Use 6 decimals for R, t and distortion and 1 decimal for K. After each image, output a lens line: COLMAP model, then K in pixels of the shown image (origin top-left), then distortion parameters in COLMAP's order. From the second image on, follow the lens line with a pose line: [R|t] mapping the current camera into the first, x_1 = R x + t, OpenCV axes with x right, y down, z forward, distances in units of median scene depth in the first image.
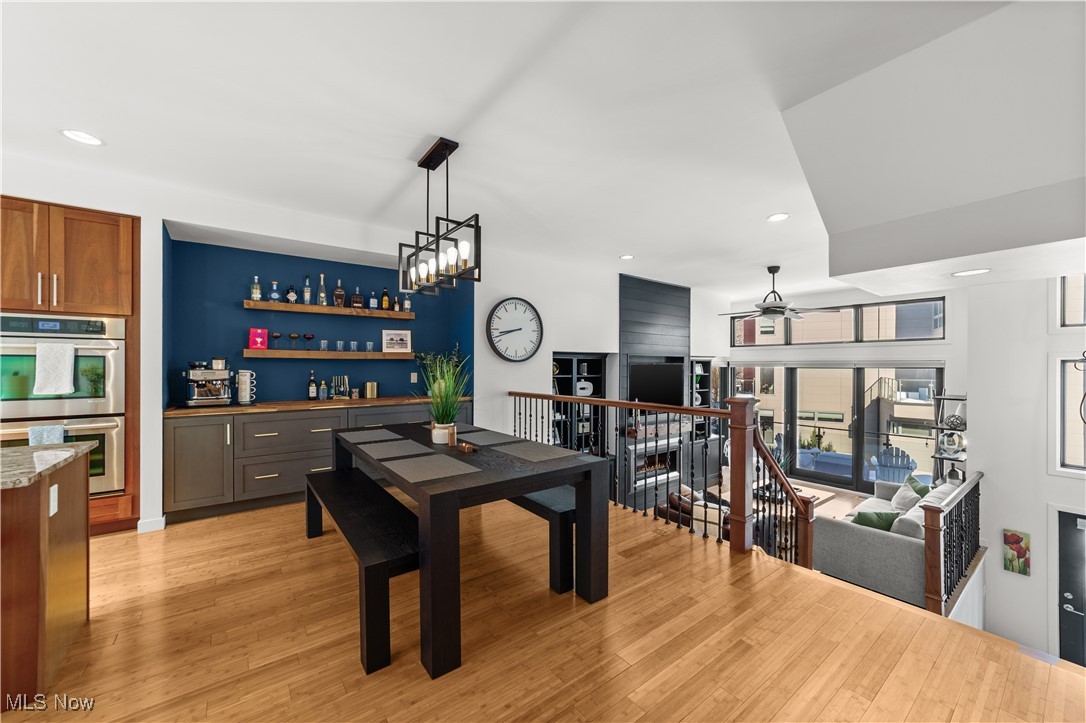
lens RADIAL K [[415.4, 0, 541.2], [0, 415.4, 366.6], [0, 0, 1]] dist [-0.012670, 0.007637]
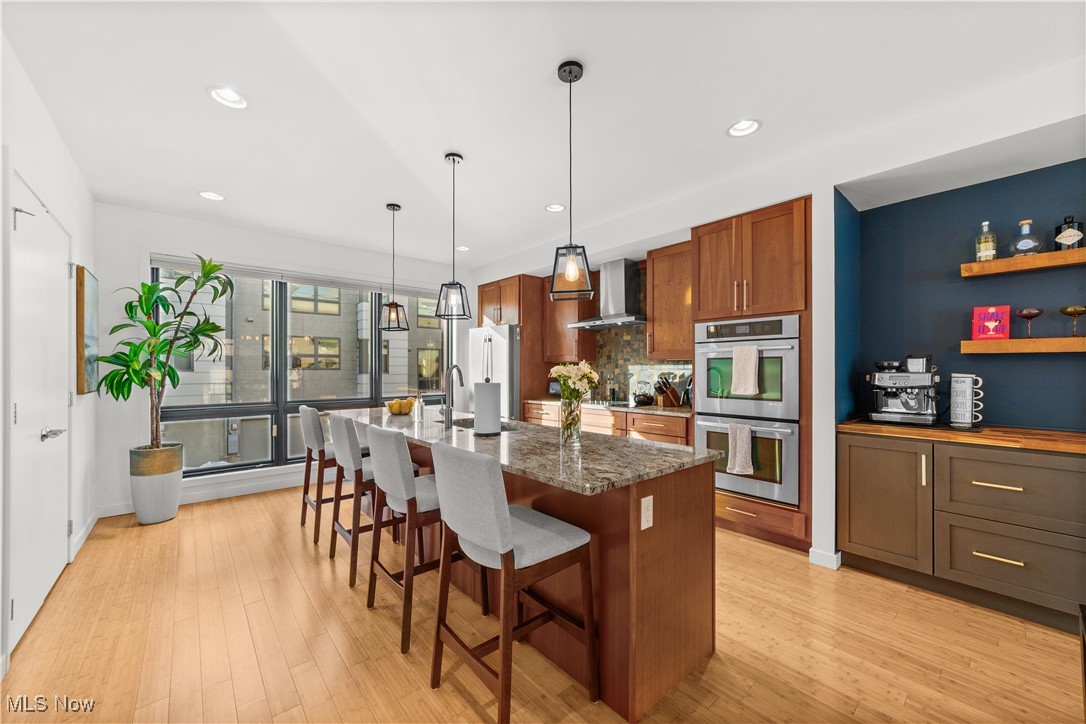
lens RADIAL K [[415.4, 0, 541.2], [0, 415.4, 367.1], [0, 0, 1]] dist [-0.012670, 0.007637]
pose [[0.063046, -0.004466, -0.998001, -0.145357], [-0.000949, 0.999989, -0.004535, 0.002333], [0.998010, 0.001233, 0.063041, 0.376102]]
